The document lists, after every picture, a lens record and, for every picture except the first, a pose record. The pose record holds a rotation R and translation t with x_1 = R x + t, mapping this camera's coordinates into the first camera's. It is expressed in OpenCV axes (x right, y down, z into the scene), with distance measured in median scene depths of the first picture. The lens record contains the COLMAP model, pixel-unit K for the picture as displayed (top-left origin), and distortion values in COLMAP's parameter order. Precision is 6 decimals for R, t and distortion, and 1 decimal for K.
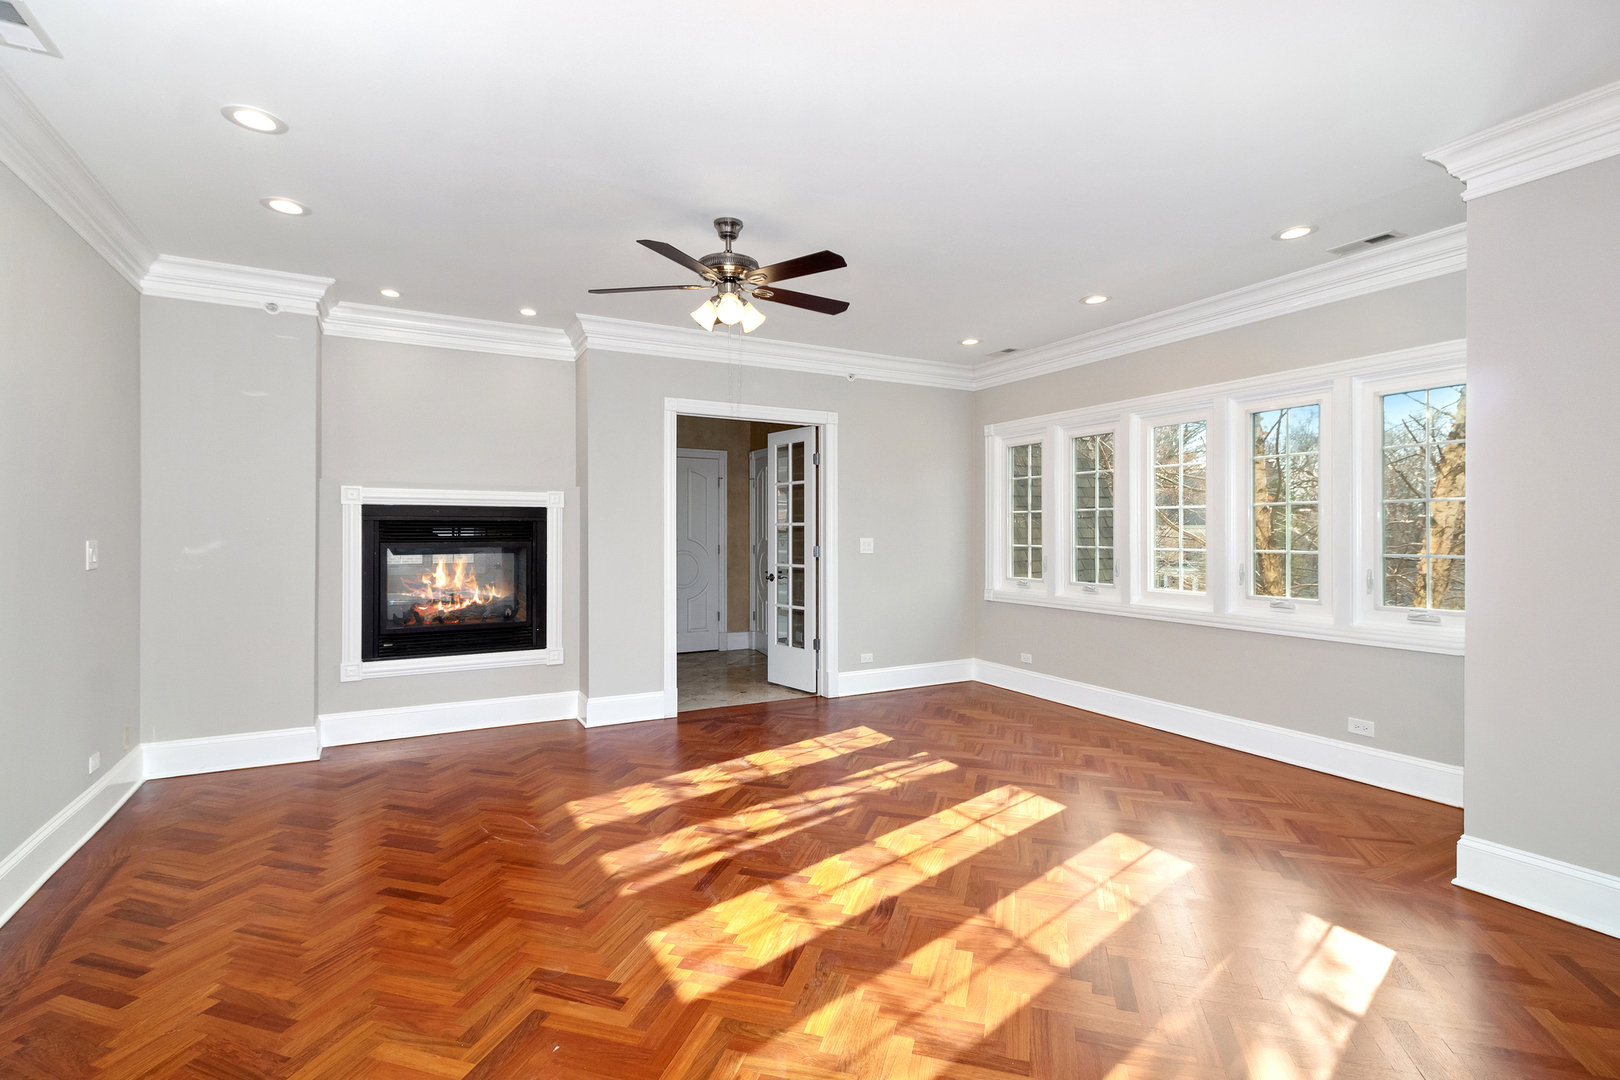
lens RADIAL K [[757.1, 0, 810.9], [0, 757.1, 521.3], [0, 0, 1]] dist [-0.000374, 0.000088]
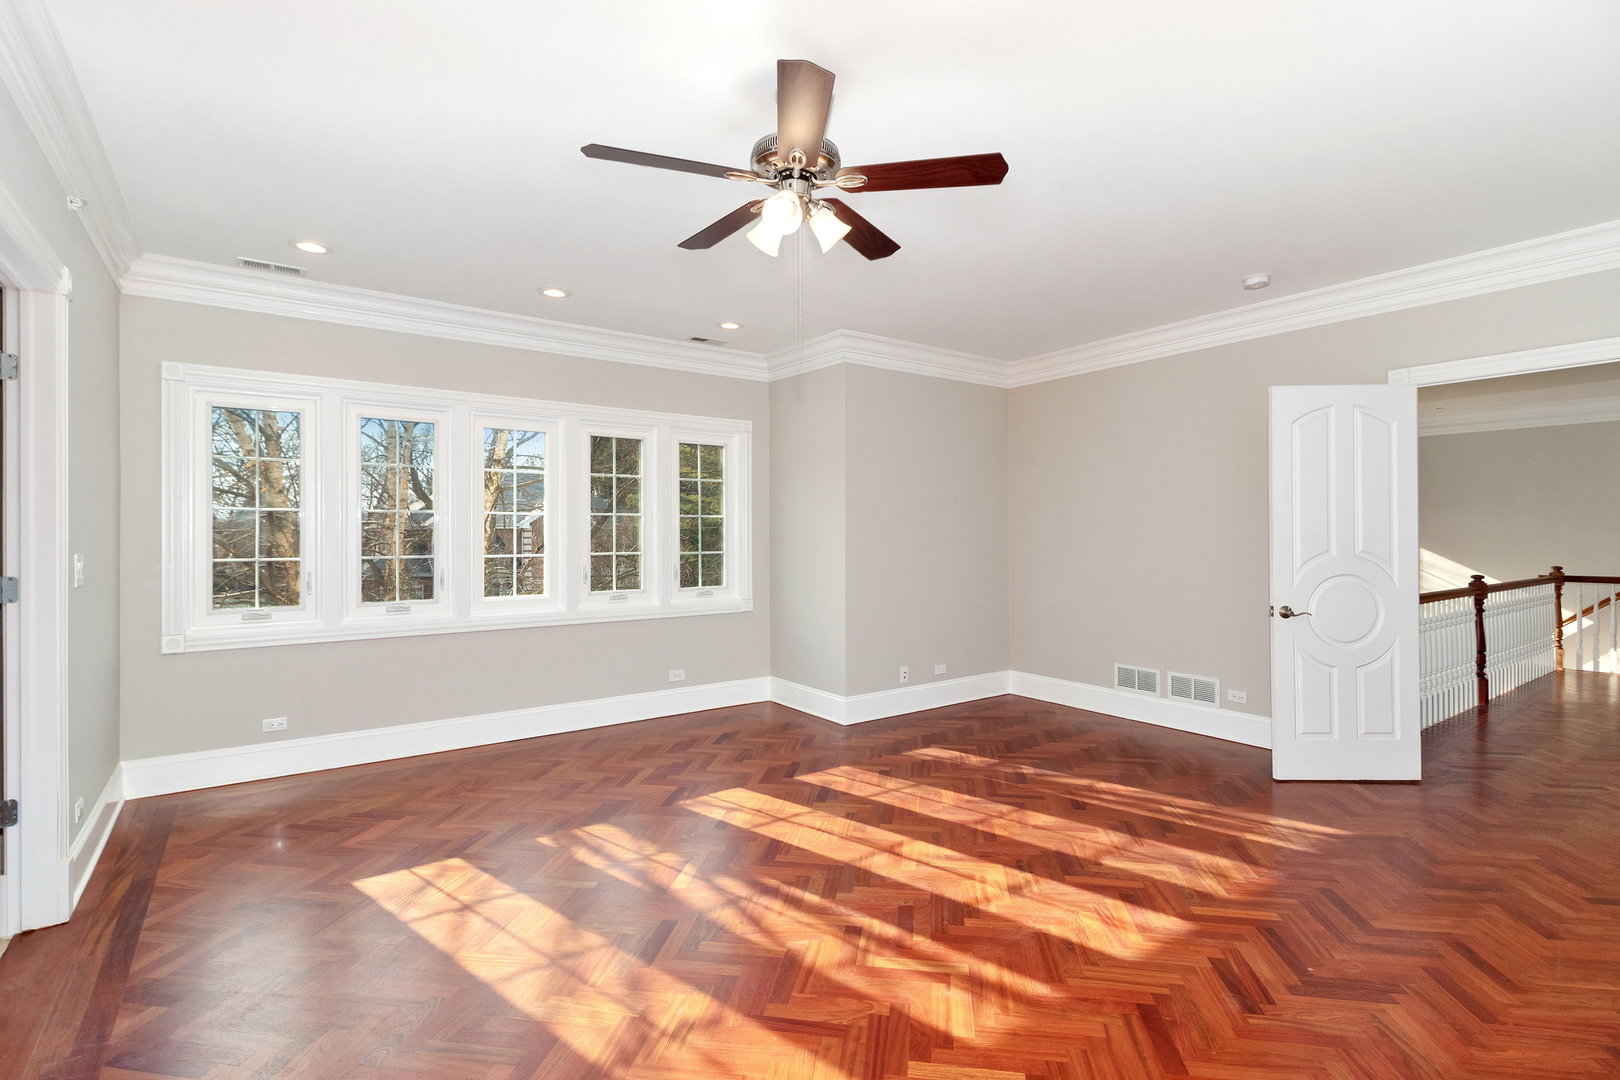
lens RADIAL K [[757.1, 0, 810.9], [0, 757.1, 521.3], [0, 0, 1]] dist [-0.000374, 0.000088]
pose [[-0.133802, 0.015220, 0.990891, -0.678594], [-0.013633, 0.999759, -0.017197, 0.006020], [-0.990914, -0.015810, -0.133562, 0.922741]]
